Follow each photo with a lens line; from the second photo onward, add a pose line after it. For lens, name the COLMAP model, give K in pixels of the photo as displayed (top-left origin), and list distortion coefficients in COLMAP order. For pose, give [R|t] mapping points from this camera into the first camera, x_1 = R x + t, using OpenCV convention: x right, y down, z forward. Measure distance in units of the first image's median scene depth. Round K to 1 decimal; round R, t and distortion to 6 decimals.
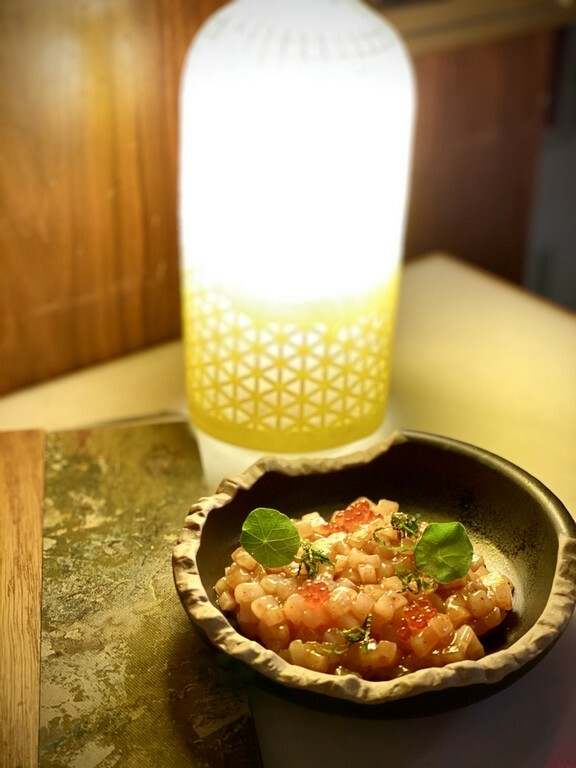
lens RADIAL K [[1168.3, 0, 291.1], [0, 1168.3, 385.8], [0, 0, 1]] dist [0.030918, 0.000000]
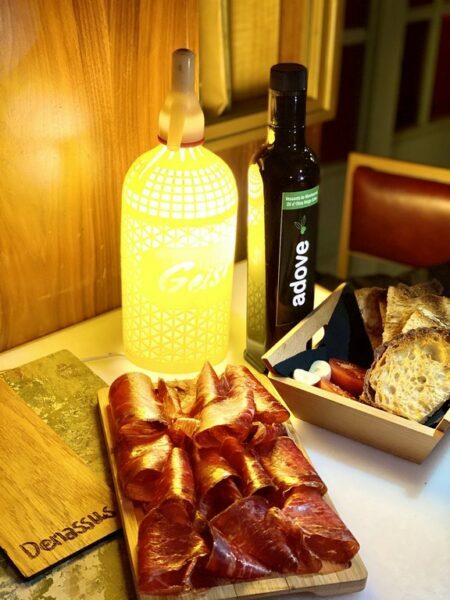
lens RADIAL K [[912.8, 0, 226.0], [0, 912.8, 297.3], [0, 0, 1]] dist [0.030918, 0.000000]
pose [[0.997886, -0.017265, 0.062657, -0.015517], [0.017988, 0.999778, -0.010991, -0.052276], [-0.062454, 0.012095, 0.997975, -0.527275]]
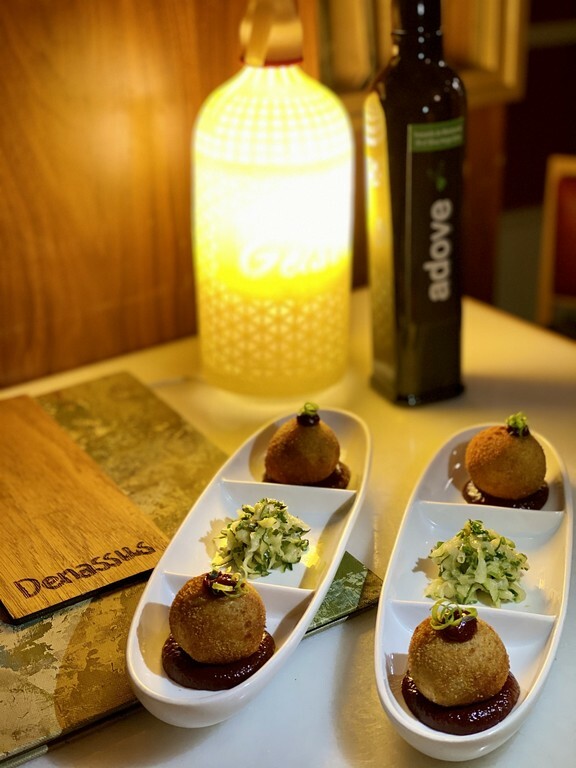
lens RADIAL K [[1168.3, 0, 284.8], [0, 1168.3, 386.4], [0, 0, 1]] dist [0.030918, 0.000000]
pose [[0.997771, -0.007317, -0.066331, 0.109080], [0.002284, 0.997132, -0.075642, 0.153481], [0.066695, 0.075322, 0.994926, -0.396168]]
